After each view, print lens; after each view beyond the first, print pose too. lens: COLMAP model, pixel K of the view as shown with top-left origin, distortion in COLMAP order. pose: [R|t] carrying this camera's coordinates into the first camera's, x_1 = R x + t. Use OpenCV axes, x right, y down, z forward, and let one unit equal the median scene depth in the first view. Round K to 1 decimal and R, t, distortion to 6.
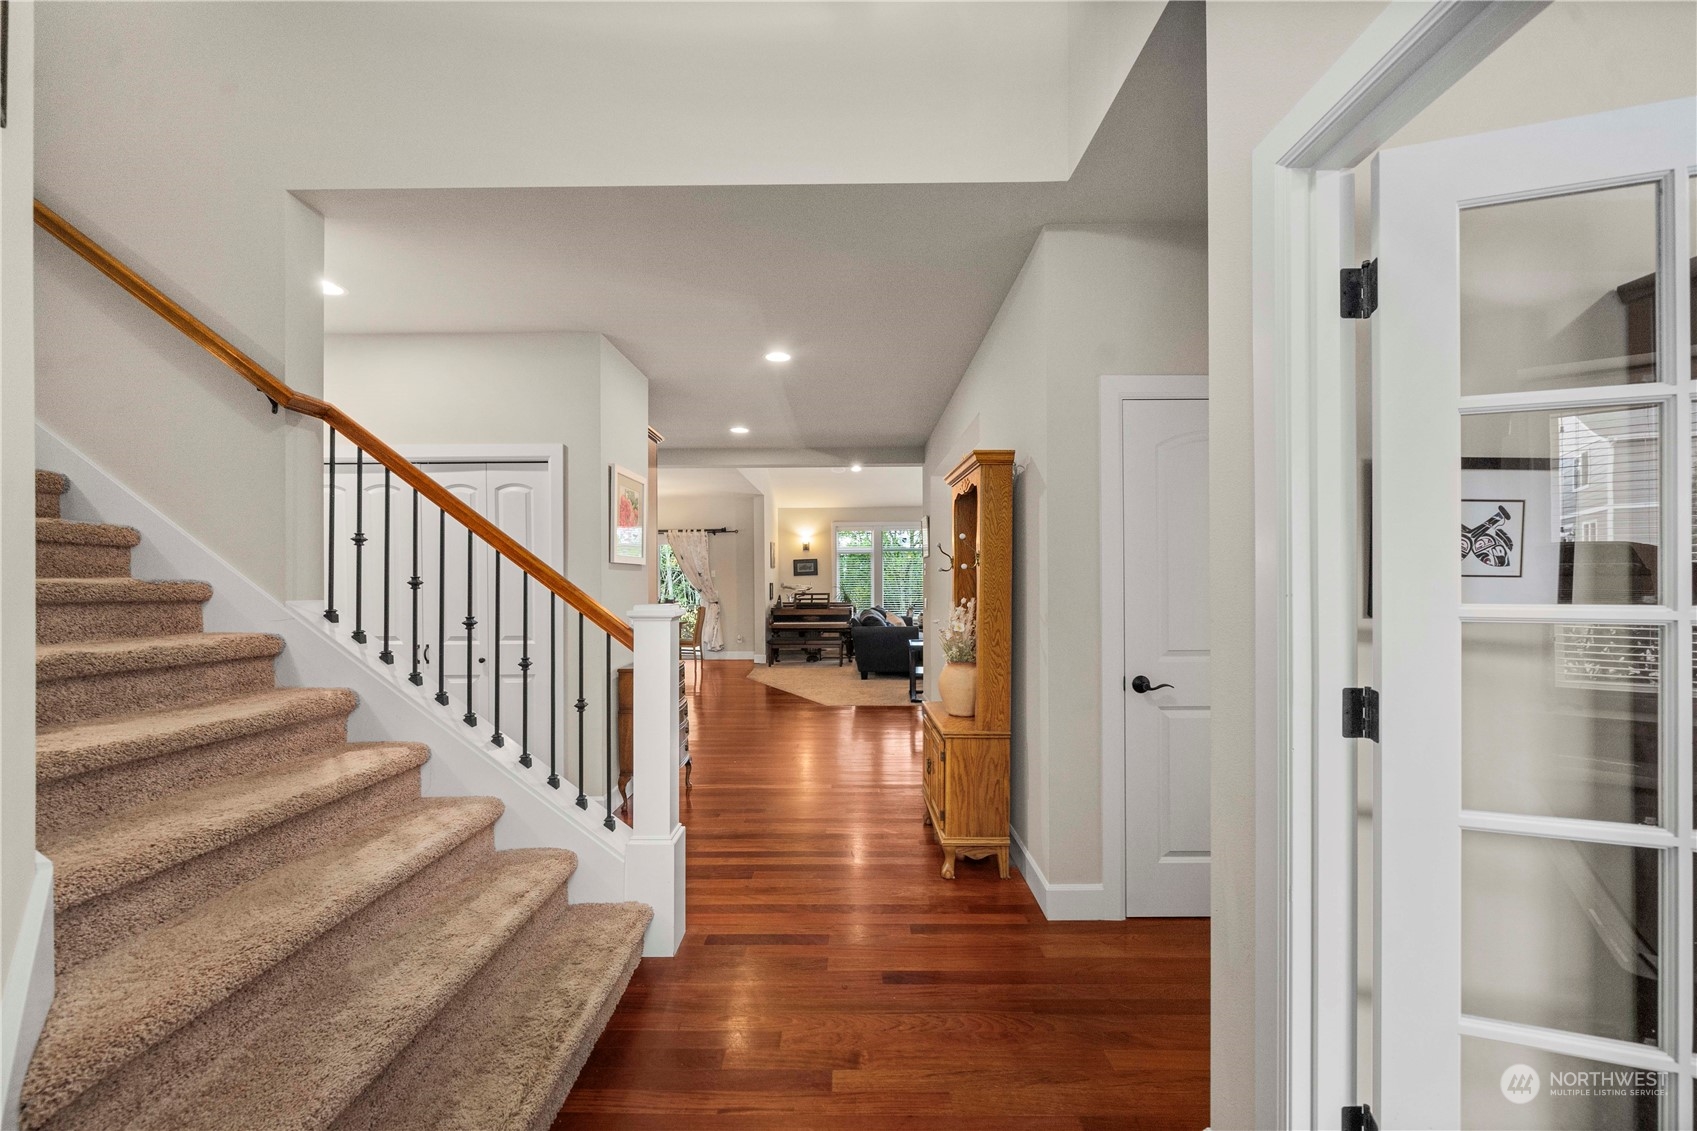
lens RADIAL K [[649.8, 0, 855.2], [0, 649.8, 567.1], [0, 0, 1]] dist [-0.002341, 0.000043]
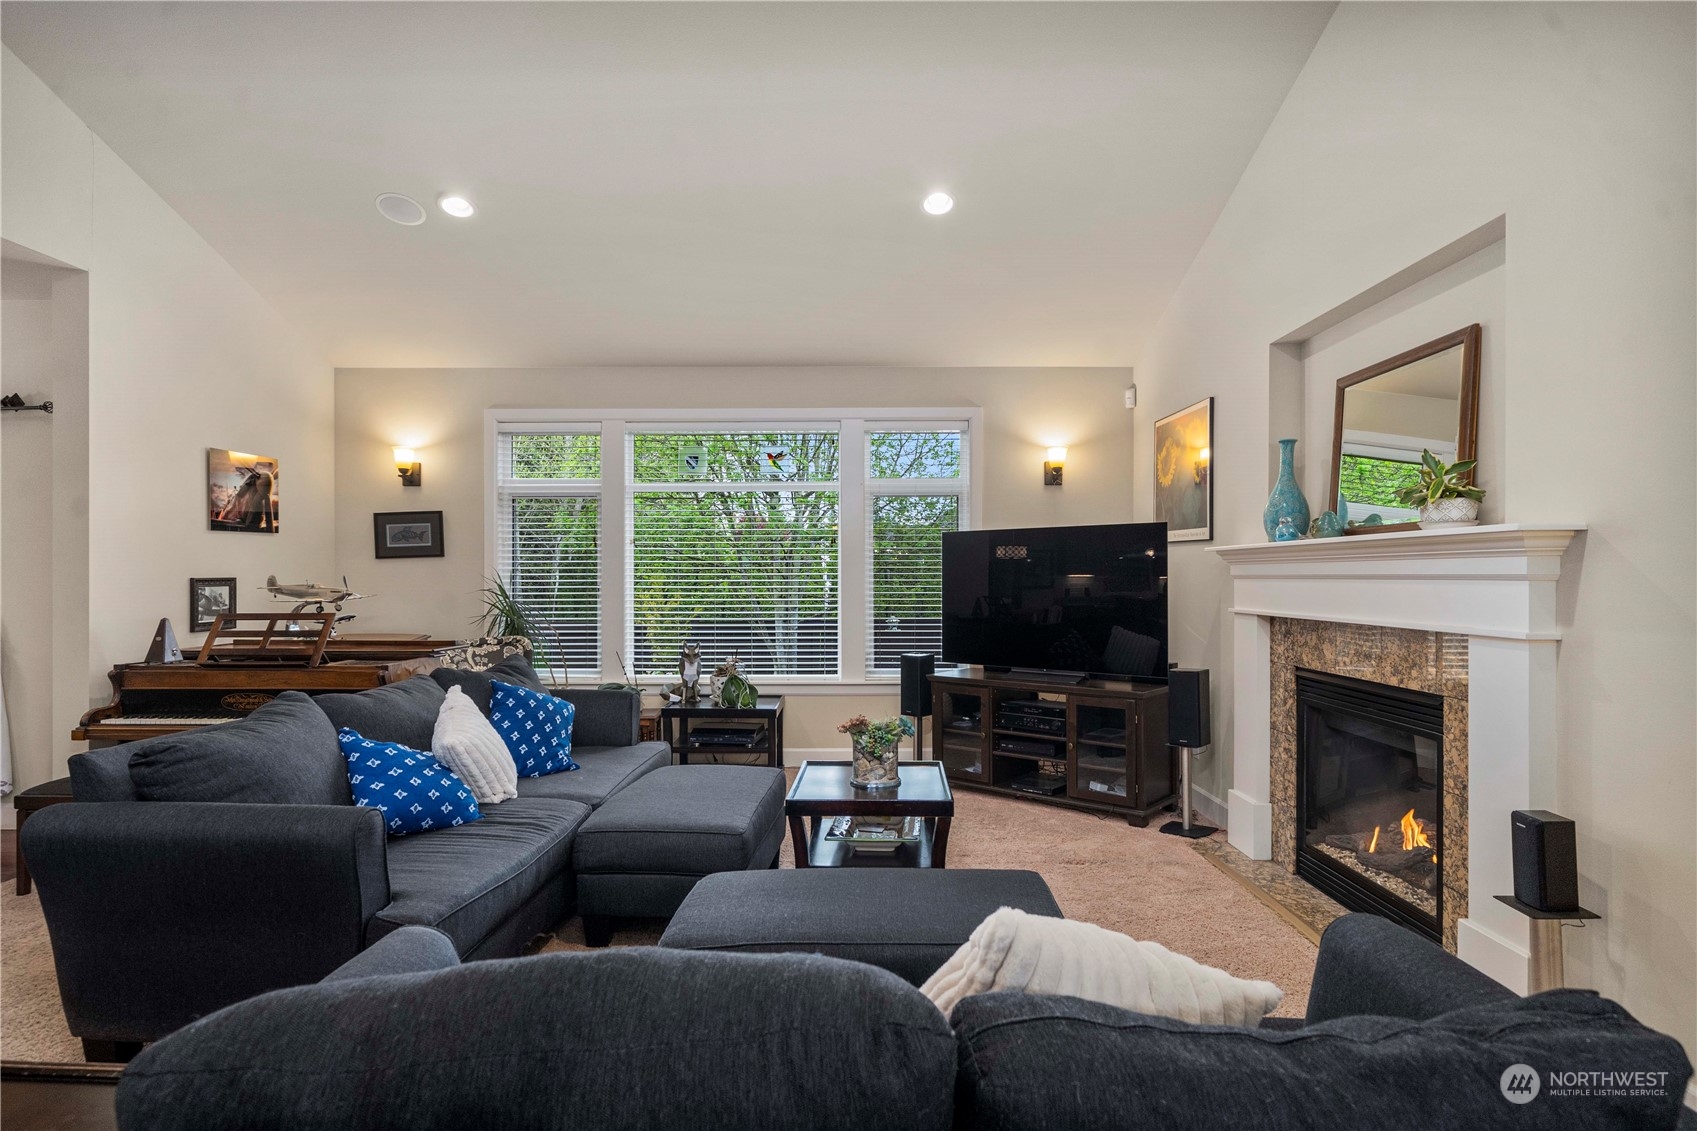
lens RADIAL K [[912.7, 0, 849.5], [0, 912.7, 576.8], [0, 0, 1]] dist [-0.004604, -0.002922]
pose [[0.999777, 0.004960, -0.020516, 0.199459], [-0.004529, 0.999770, 0.020966, 0.013807], [0.020615, -0.020868, 0.999570, 0.584586]]
